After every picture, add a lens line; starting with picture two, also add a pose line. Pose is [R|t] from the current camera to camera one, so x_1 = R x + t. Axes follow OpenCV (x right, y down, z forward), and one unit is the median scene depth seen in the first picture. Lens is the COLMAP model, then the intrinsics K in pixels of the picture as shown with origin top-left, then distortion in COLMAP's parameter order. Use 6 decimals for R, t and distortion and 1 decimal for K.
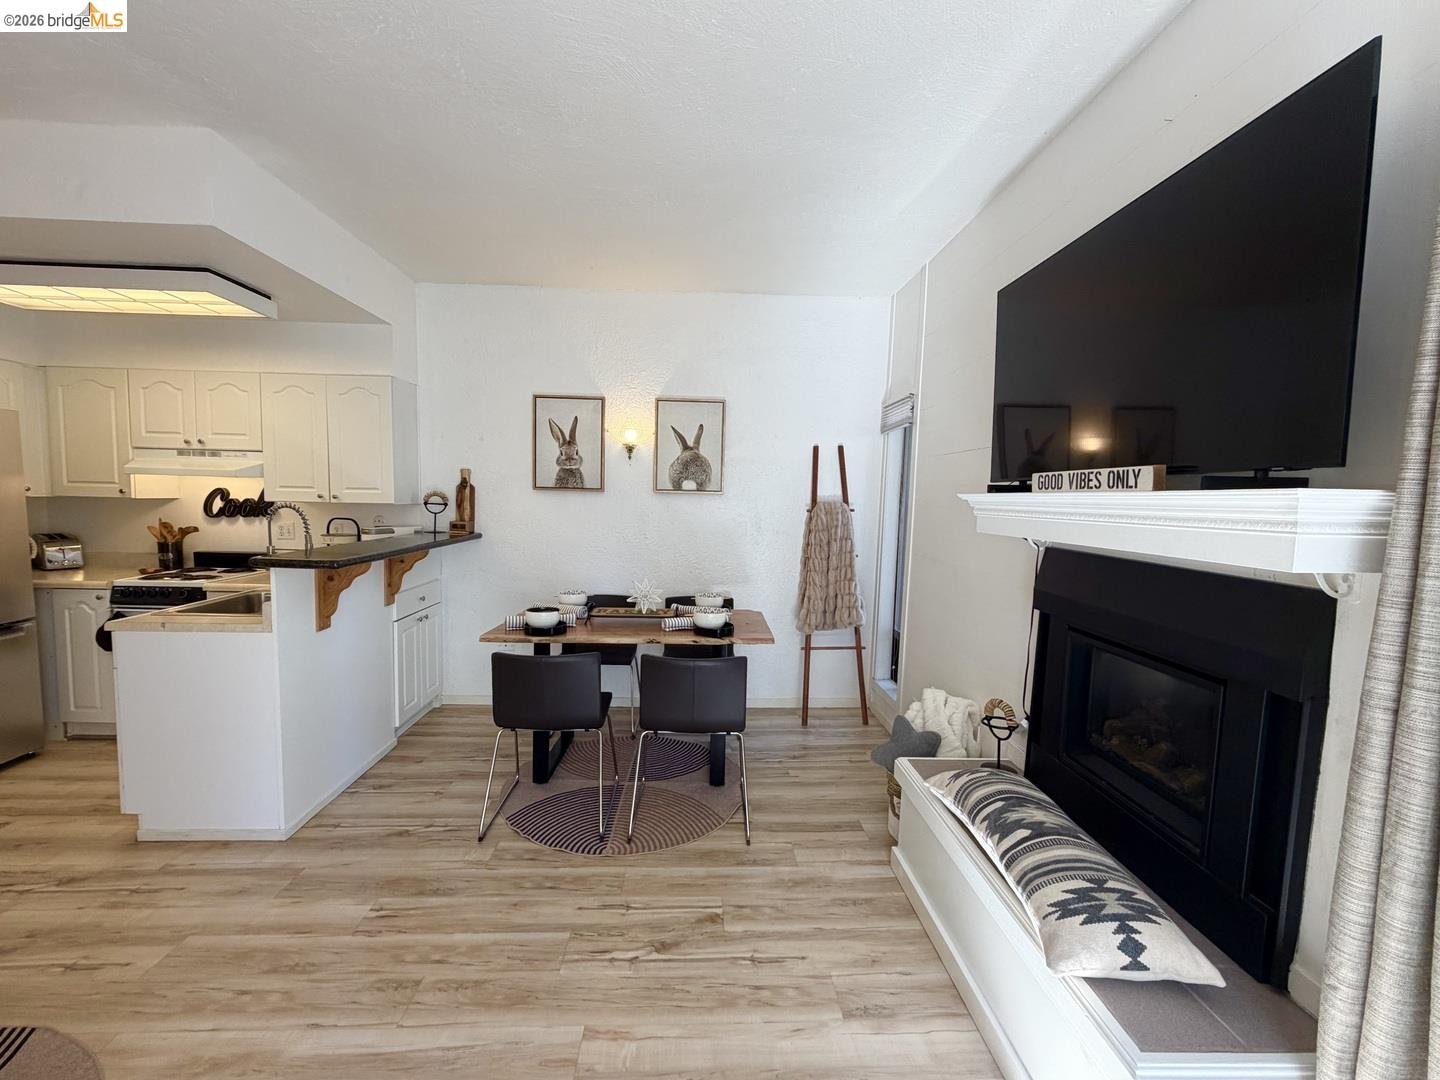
lens RADIAL K [[596.4, 0, 719.0], [0, 596.4, 540.8], [0, 0, 1]] dist [-0.001112, 0.000204]
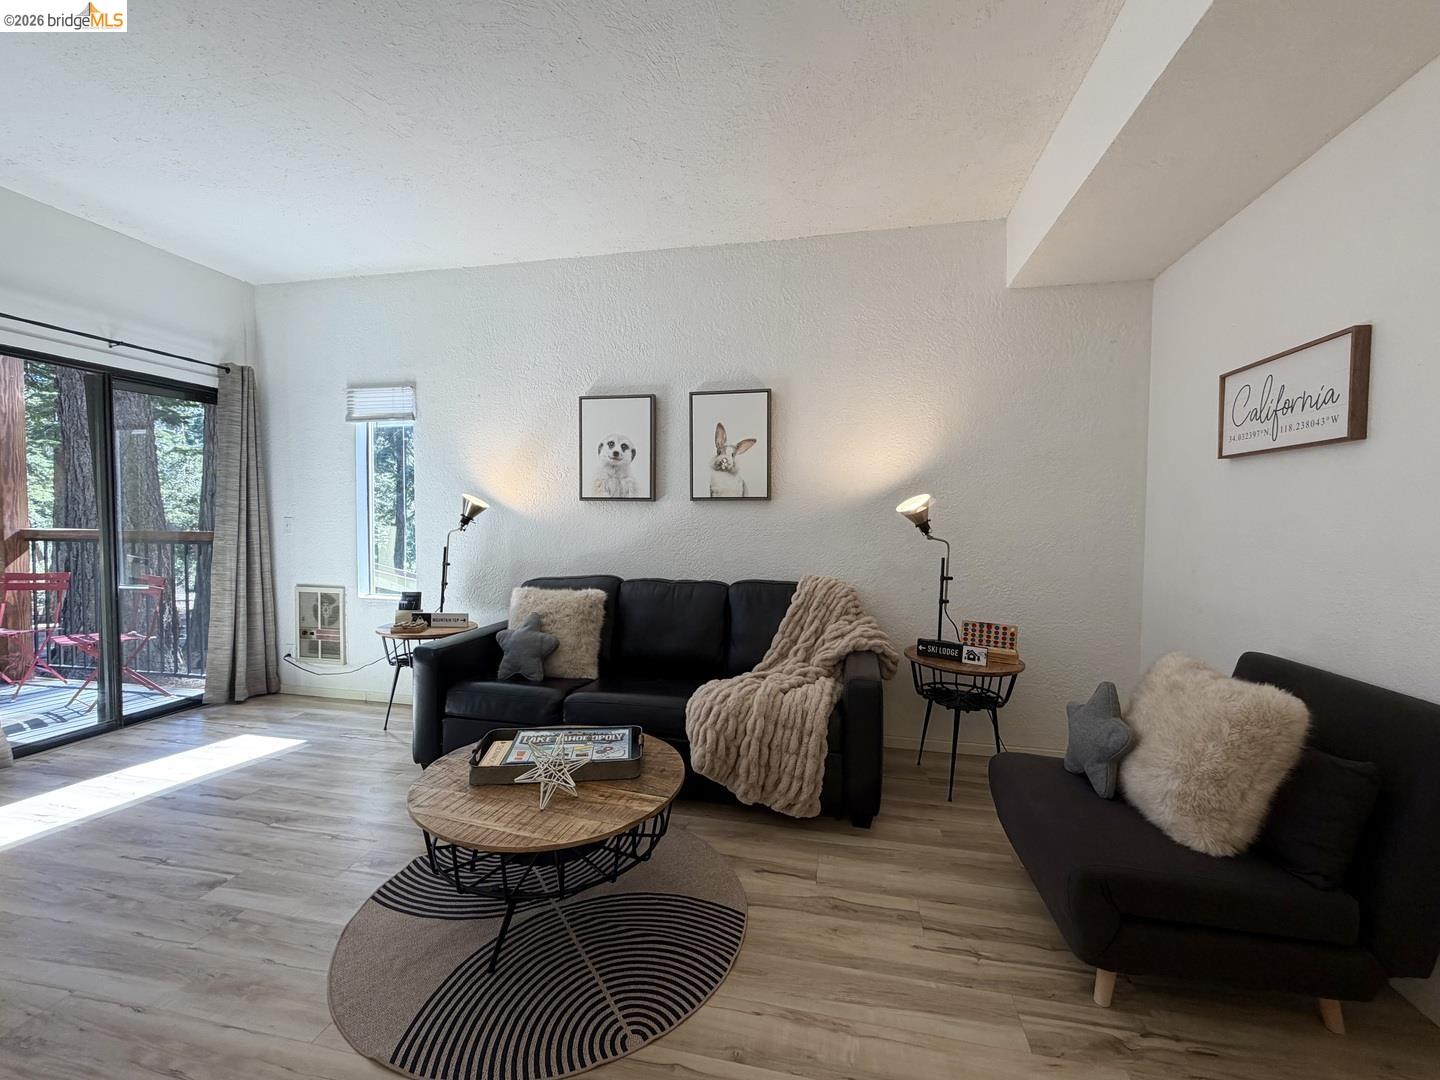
lens RADIAL K [[596.4, 0, 718.6], [0, 596.4, 540.5], [0, 0, 1]] dist [-0.001112, 0.000204]
pose [[-0.968822, -0.041160, 0.244316, -0.791346], [-0.012359, 0.992905, 0.118268, -0.010450], [-0.247451, 0.111561, -0.962456, 0.720025]]
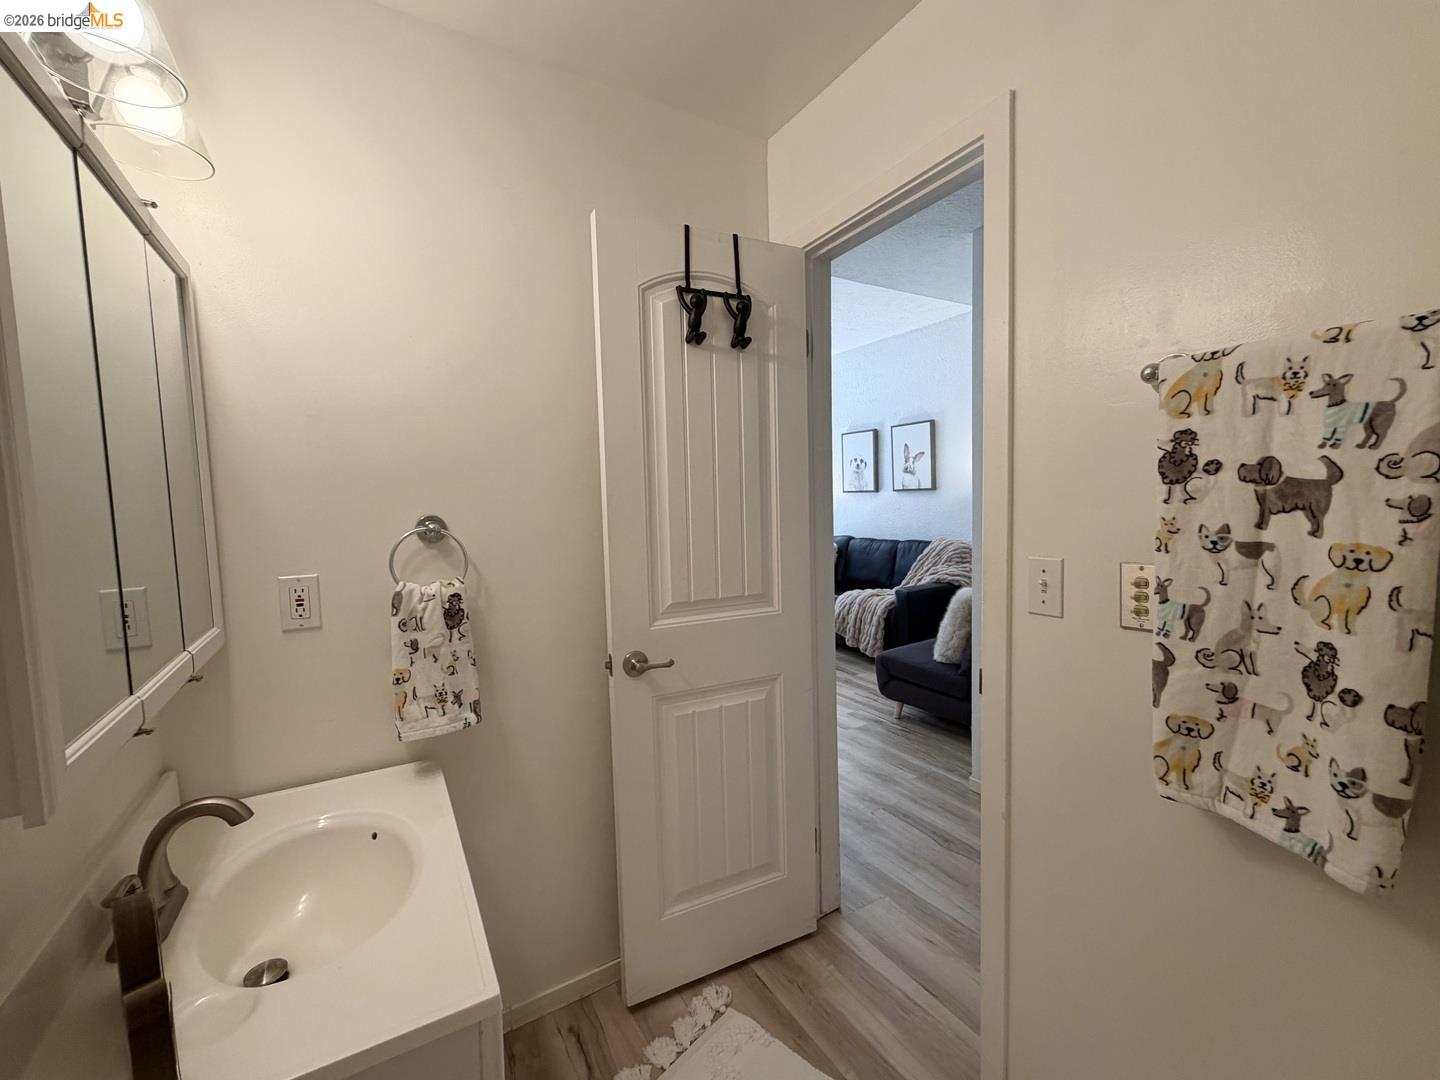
lens RADIAL K [[596.4, 0, 721.7], [0, 596.4, 542.7], [0, 0, 1]] dist [-0.001112, 0.000204]
pose [[-0.483440, -0.079141, 0.871793, -1.684284], [0.086155, 0.986768, 0.137355, -0.083107], [-0.871127, 0.141512, -0.470225, 0.960338]]
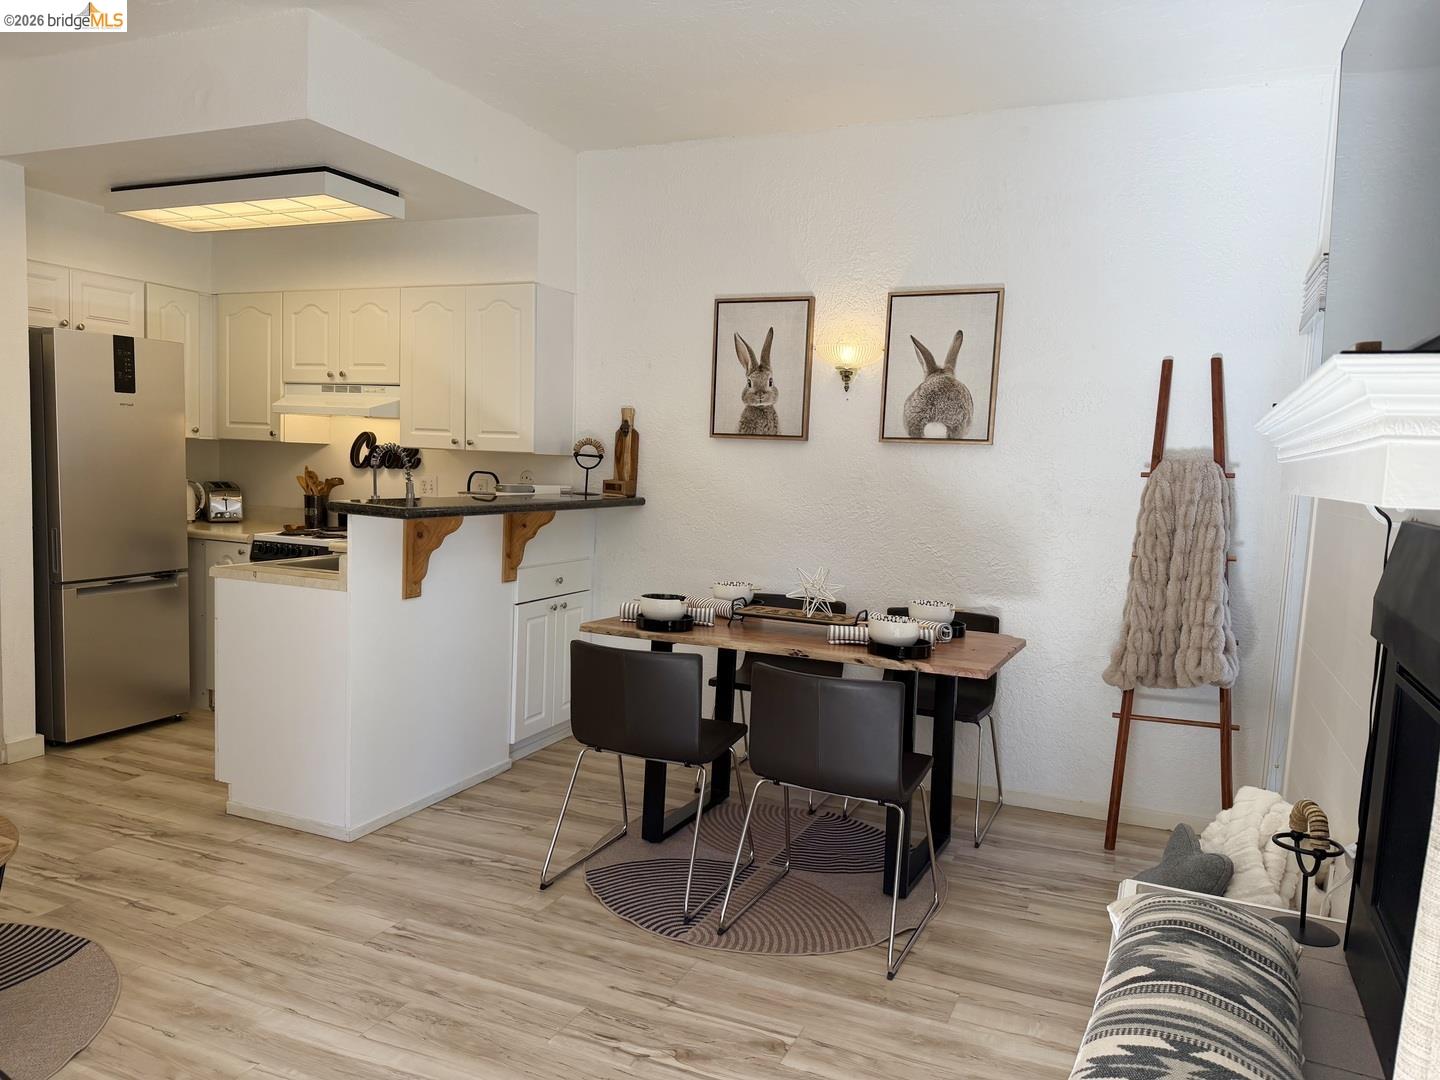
lens RADIAL K [[1004.0, 0, 724.2], [0, 1004.0, 545.8], [0, 0, 1]] dist [0.083406, -0.114808]
pose [[0.898579, 0.050185, -0.435933, 0.241441], [-0.052670, 0.998592, 0.006392, 0.035306], [0.435640, 0.017217, 0.899956, -0.044684]]
